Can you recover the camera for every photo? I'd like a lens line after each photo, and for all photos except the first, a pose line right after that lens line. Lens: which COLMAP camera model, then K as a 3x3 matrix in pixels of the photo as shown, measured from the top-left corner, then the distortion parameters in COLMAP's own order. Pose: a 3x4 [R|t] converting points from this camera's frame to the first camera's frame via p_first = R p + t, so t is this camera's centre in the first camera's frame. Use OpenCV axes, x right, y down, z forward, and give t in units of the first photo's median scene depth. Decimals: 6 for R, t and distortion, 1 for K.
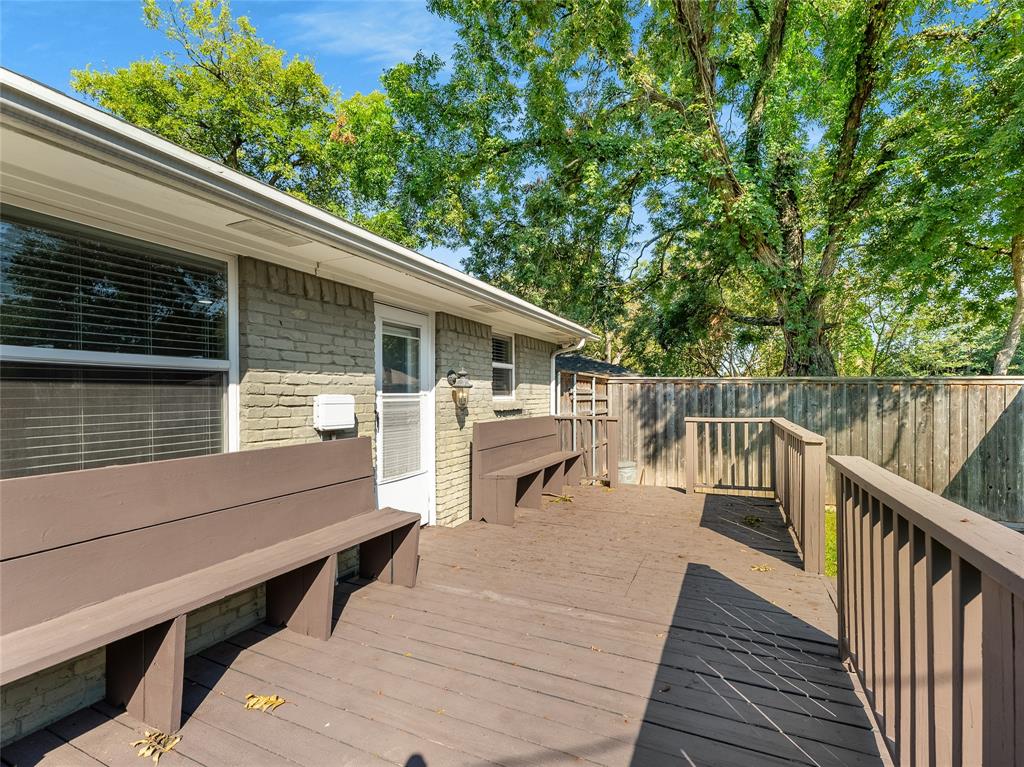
lens RADIAL K [[466.2, 0, 515.4], [0, 466.2, 390.6], [0, 0, 1]] dist [-0.000349, 0.001145]
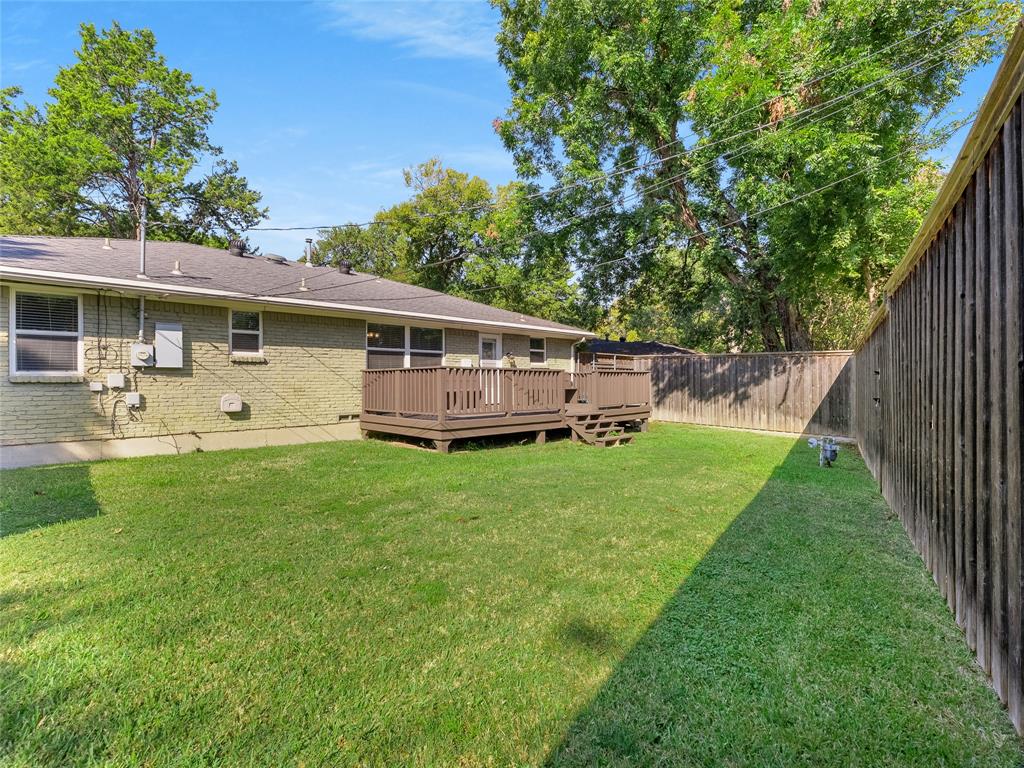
lens RADIAL K [[466.2, 0, 512.2], [0, 466.2, 381.2], [0, 0, 1]] dist [-0.000349, 0.001145]
pose [[0.921556, 0.005476, -0.388206, 0.585471], [-0.001773, 0.999949, 0.009897, 0.061591], [0.388241, -0.008433, 0.921519, -0.965452]]
